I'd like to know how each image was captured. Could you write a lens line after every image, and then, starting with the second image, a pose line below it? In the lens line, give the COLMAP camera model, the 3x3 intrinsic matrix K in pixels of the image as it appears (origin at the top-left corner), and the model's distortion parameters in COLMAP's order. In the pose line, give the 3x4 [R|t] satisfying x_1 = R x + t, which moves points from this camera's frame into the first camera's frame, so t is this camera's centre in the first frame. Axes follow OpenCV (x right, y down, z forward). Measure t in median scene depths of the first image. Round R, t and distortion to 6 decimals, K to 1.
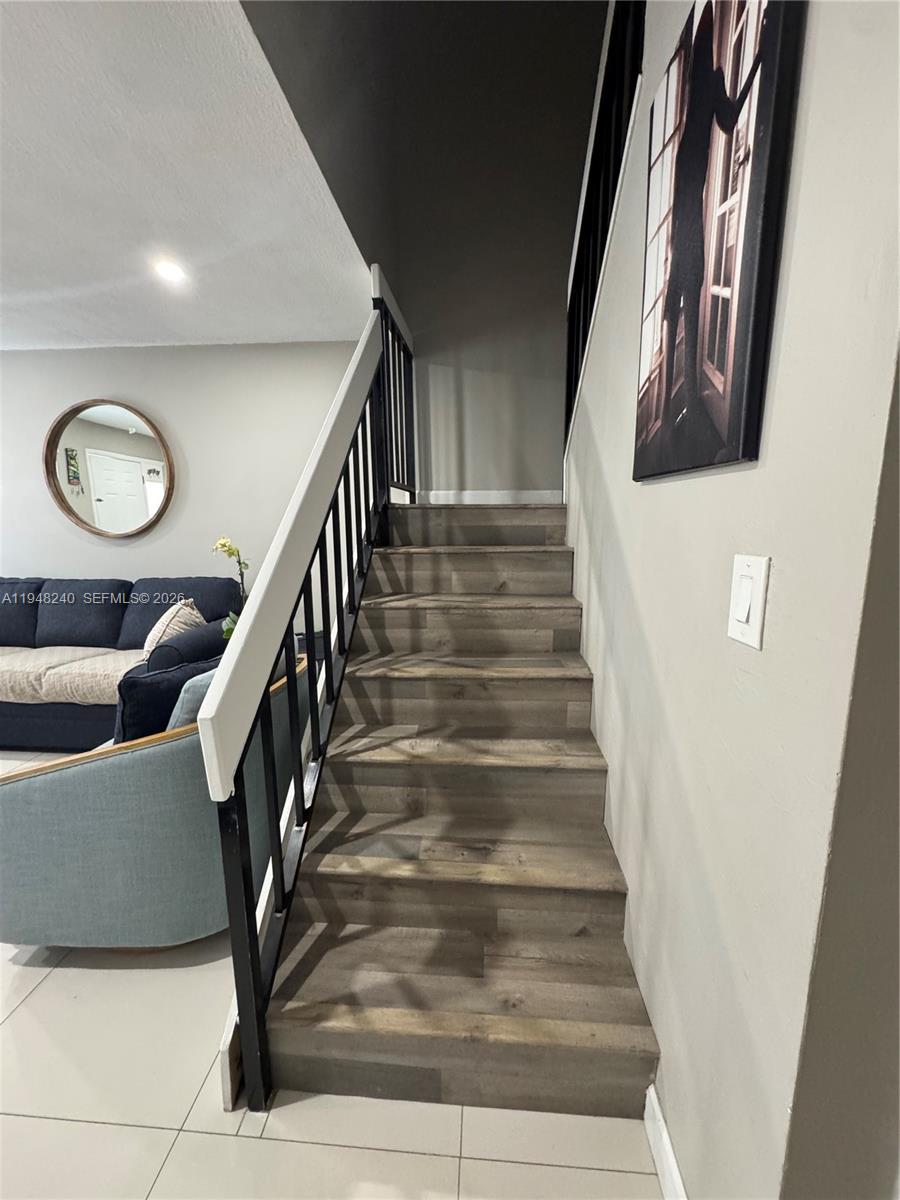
lens RADIAL K [[480.6, 0, 450.0], [0, 480.6, 600.0], [0, 0, 1]] dist [-0.001797, -0.000491]
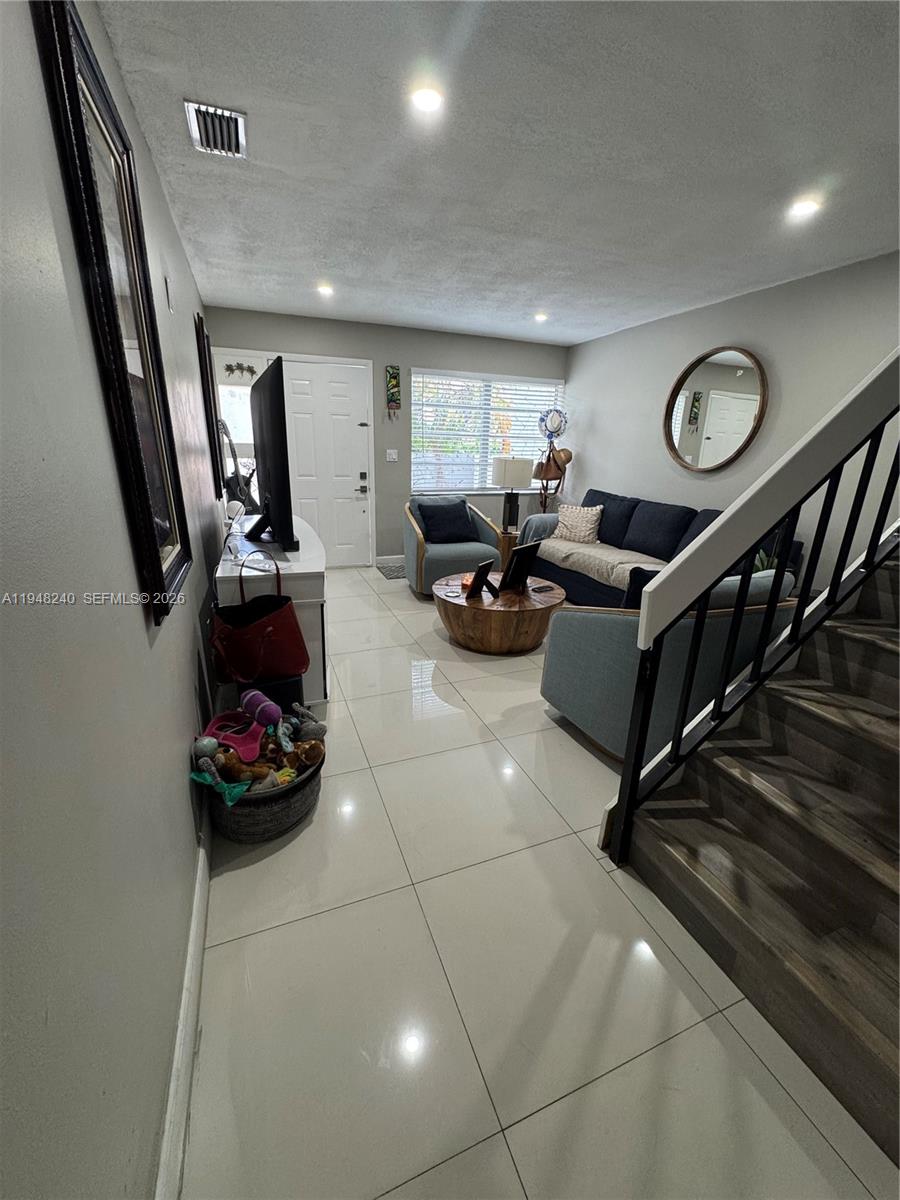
lens RADIAL K [[480.6, 0, 450.0], [0, 480.6, 600.0], [0, 0, 1]] dist [-0.001797, -0.000491]
pose [[0.431661, 0.290382, -0.854018, 0.299430], [-0.184697, 0.955161, 0.231417, 0.022512], [0.882924, 0.057841, 0.465939, -0.138540]]
